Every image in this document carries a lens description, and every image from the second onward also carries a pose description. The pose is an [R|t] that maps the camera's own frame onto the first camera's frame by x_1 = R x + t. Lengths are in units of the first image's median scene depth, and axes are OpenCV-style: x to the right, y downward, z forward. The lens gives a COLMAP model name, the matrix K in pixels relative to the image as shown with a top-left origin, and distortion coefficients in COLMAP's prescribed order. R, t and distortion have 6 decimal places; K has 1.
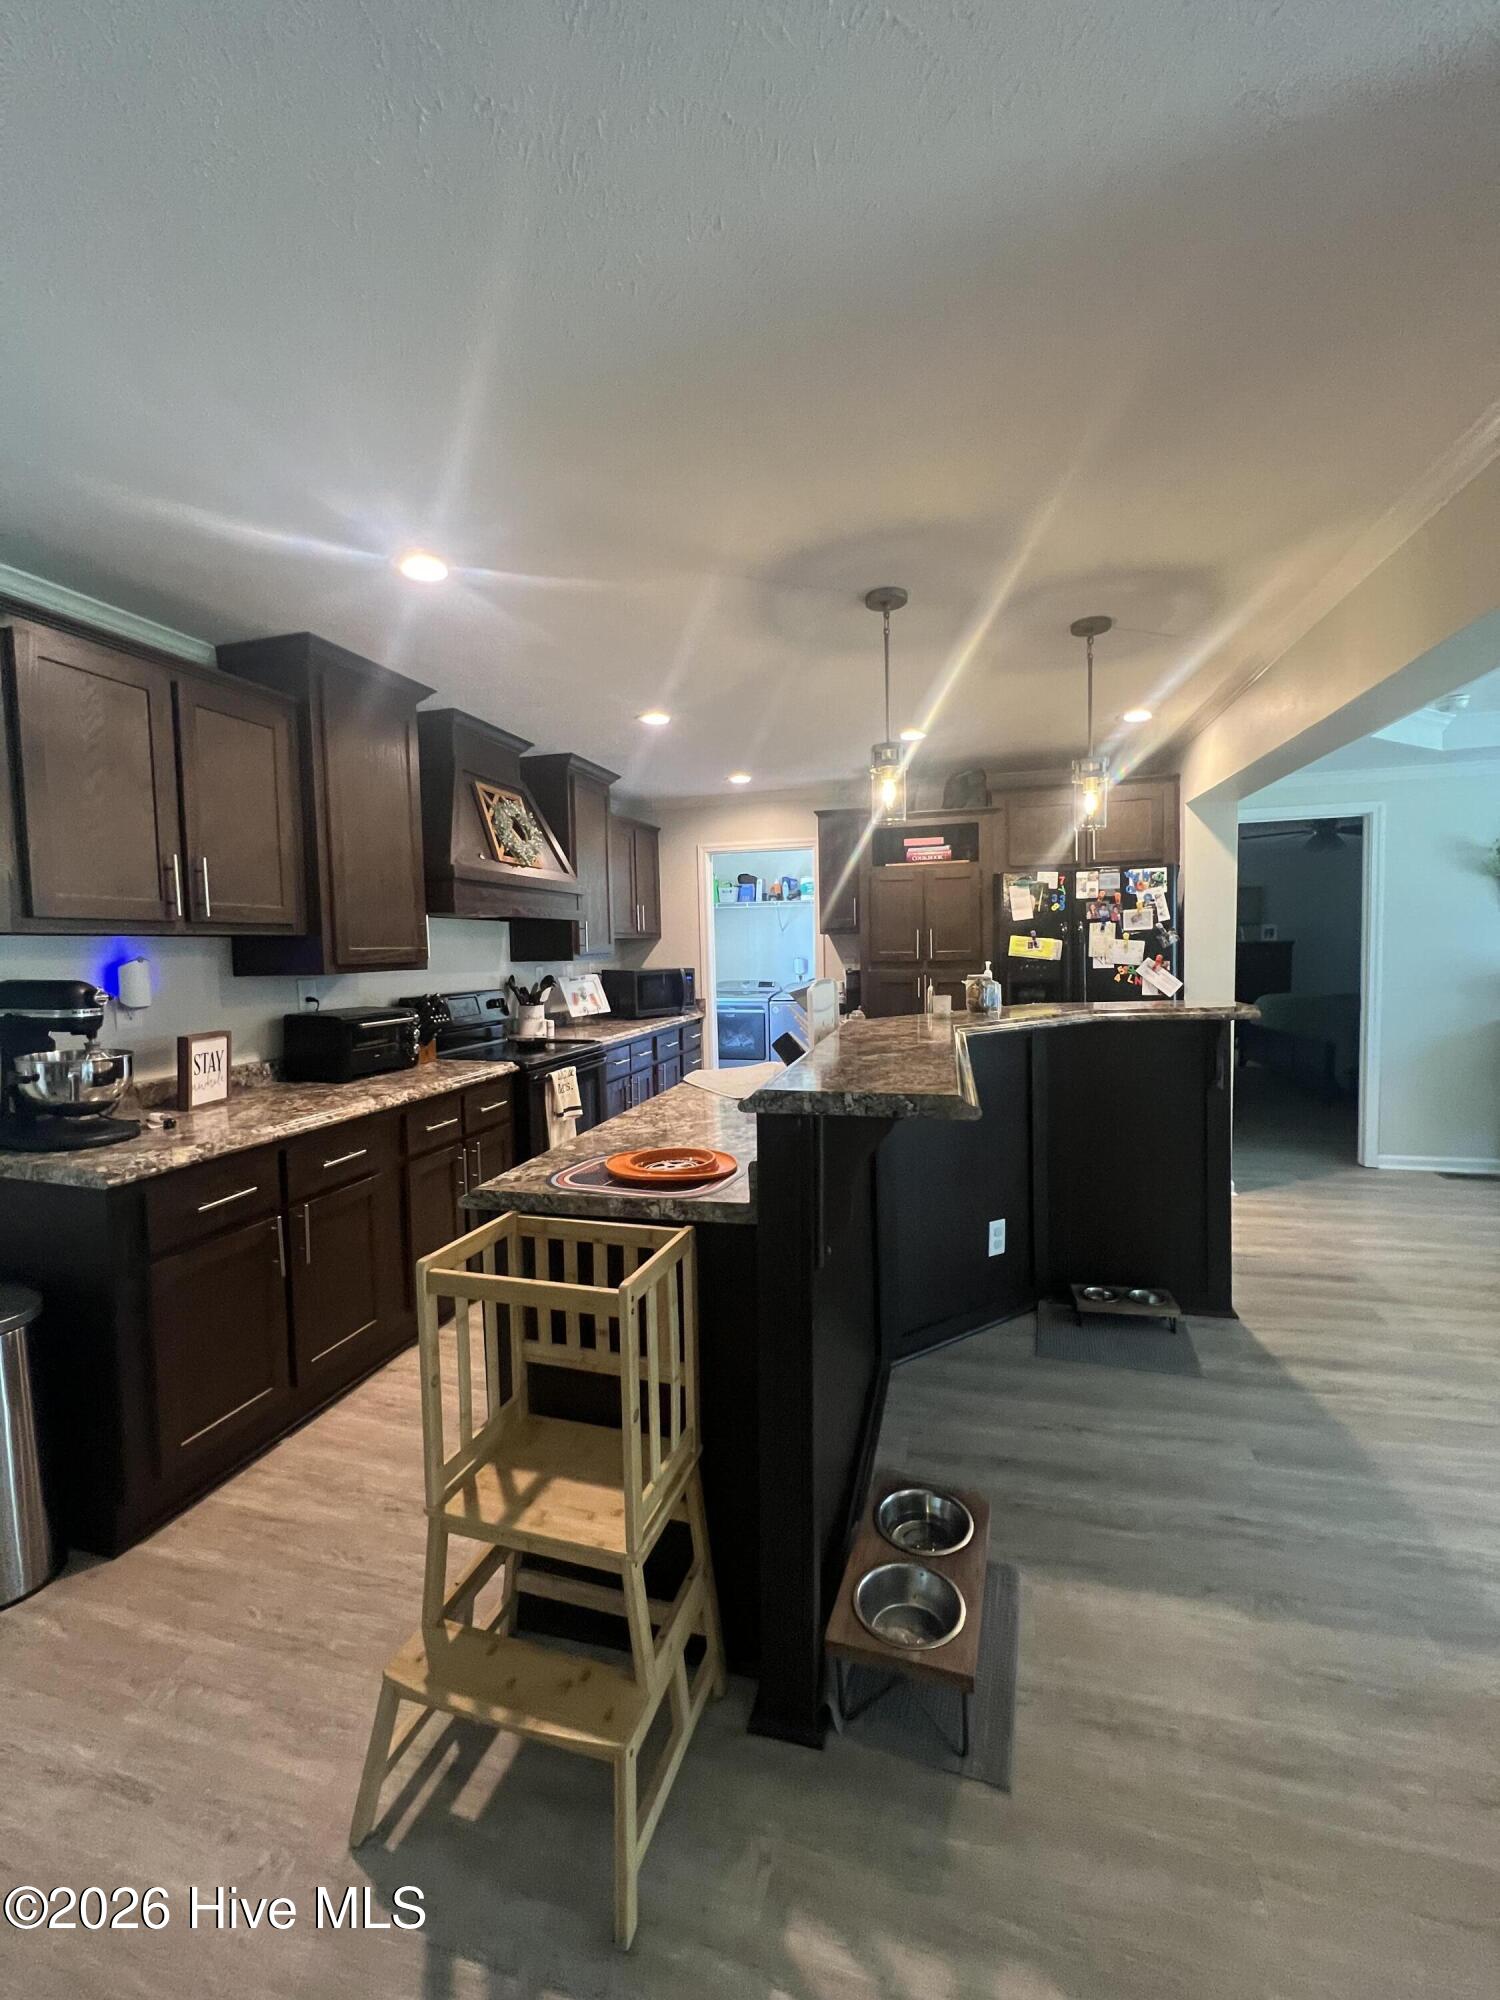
lens RADIAL K [[798.5, 0, 747.2], [0, 798.5, 999.7], [0, 0, 1]] dist [0.001072, 0.000004]
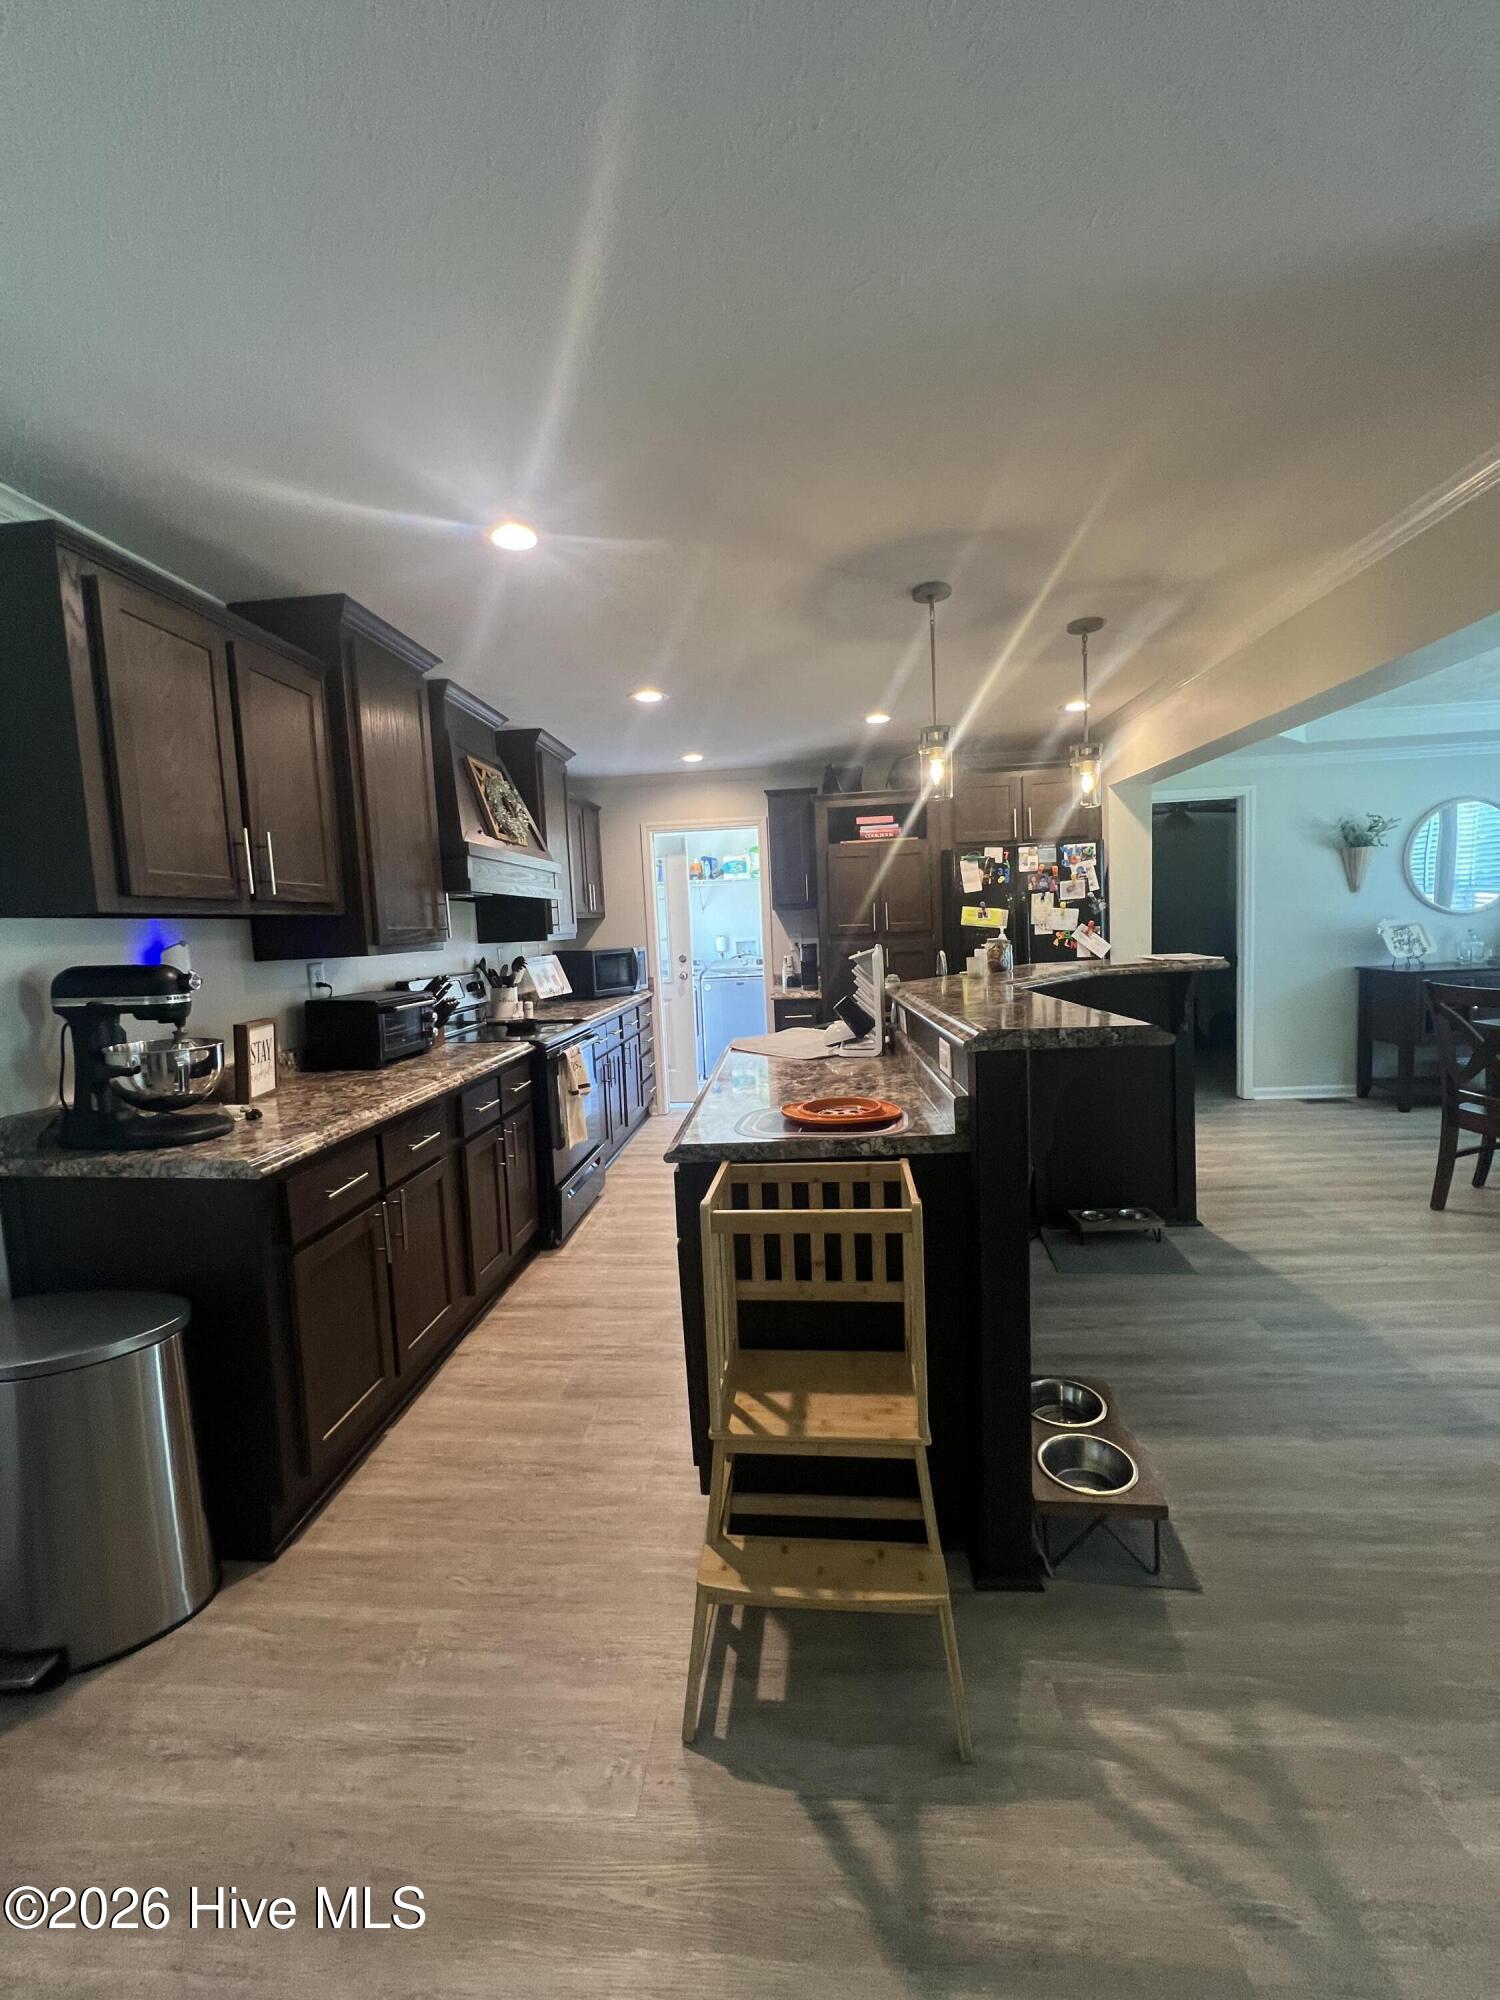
lens RADIAL K [[798.5, 0, 752.4], [0, 798.5, 999.5], [0, 0, 1]] dist [0.001072, 0.000004]
pose [[0.981849, -0.040410, 0.185310, -0.305461], [0.036487, 0.999033, 0.024536, 0.017074], [-0.186122, -0.017329, 0.982374, -0.032734]]
